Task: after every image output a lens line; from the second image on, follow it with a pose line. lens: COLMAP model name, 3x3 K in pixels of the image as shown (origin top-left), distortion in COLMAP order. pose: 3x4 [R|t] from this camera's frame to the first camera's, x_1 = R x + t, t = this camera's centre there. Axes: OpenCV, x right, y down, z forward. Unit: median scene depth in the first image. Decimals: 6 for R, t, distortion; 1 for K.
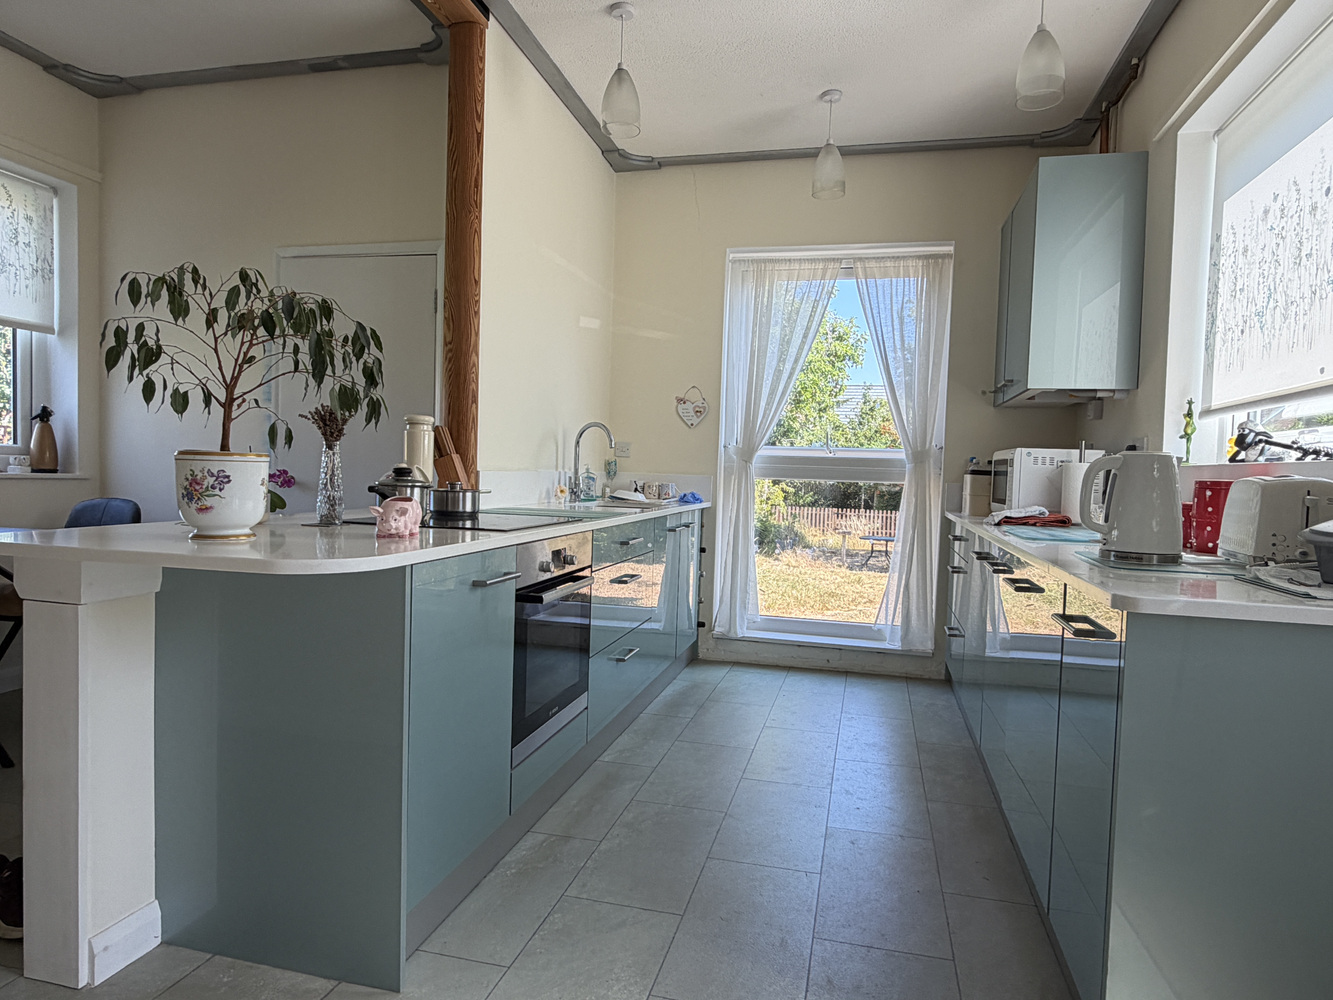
lens RADIAL K [[807.9, 0, 666.5], [0, 807.9, 500.0], [0, 0, 1]] dist [0.000663, 0.001873]
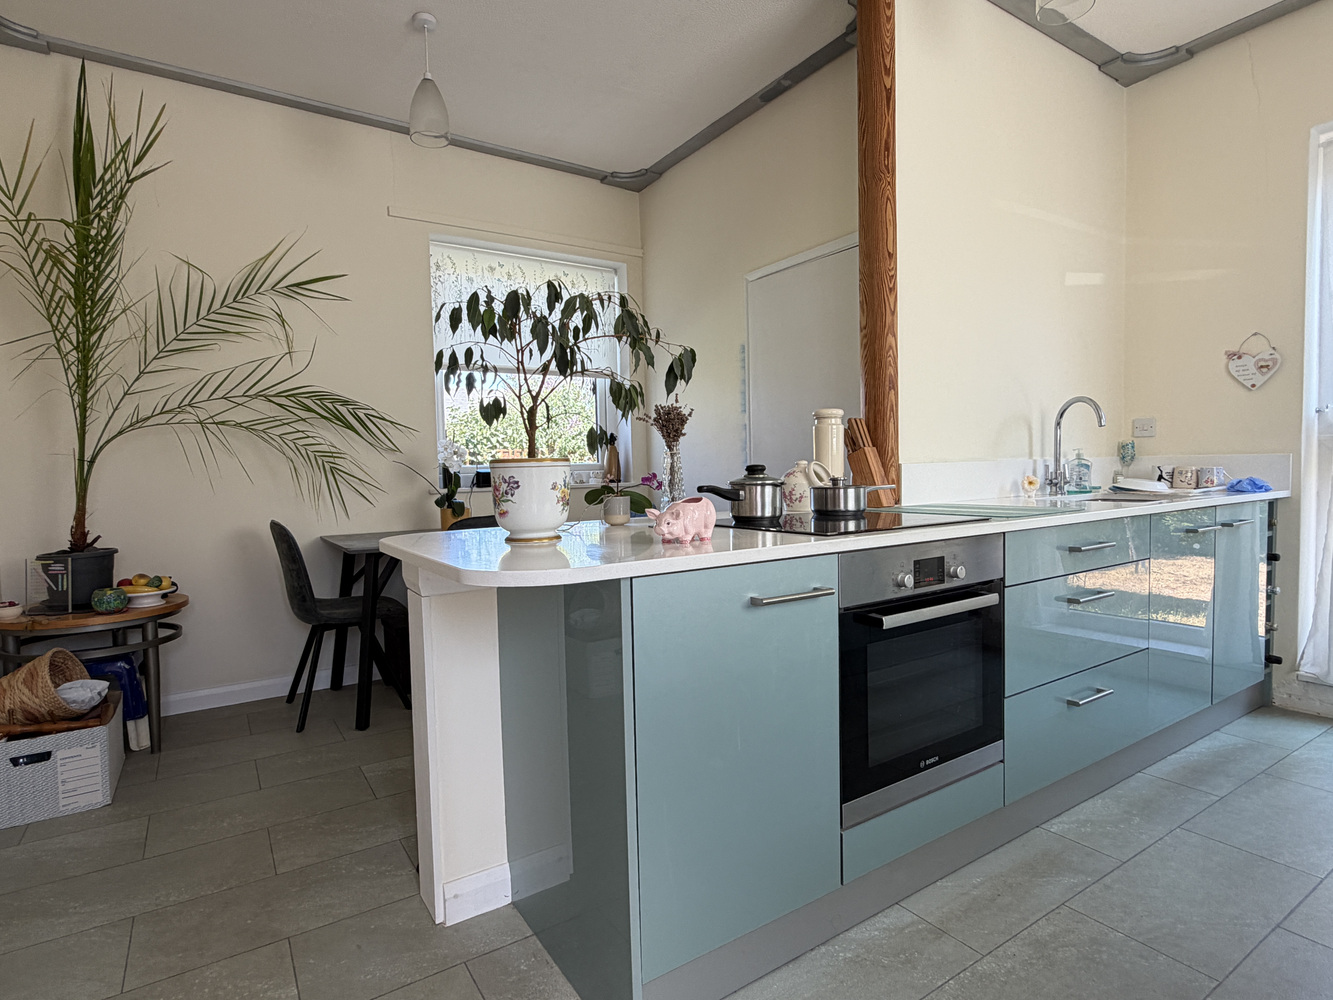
lens RADIAL K [[704.5, 0, 666.5], [0, 704.5, 500.0], [0, 0, 1]] dist [-0.000834, 0.000112]
pose [[0.731361, -0.017960, -0.681754, 0.112190], [0.022508, 0.999744, -0.002192, 0.000076], [0.681619, -0.013742, 0.731579, 0.246283]]
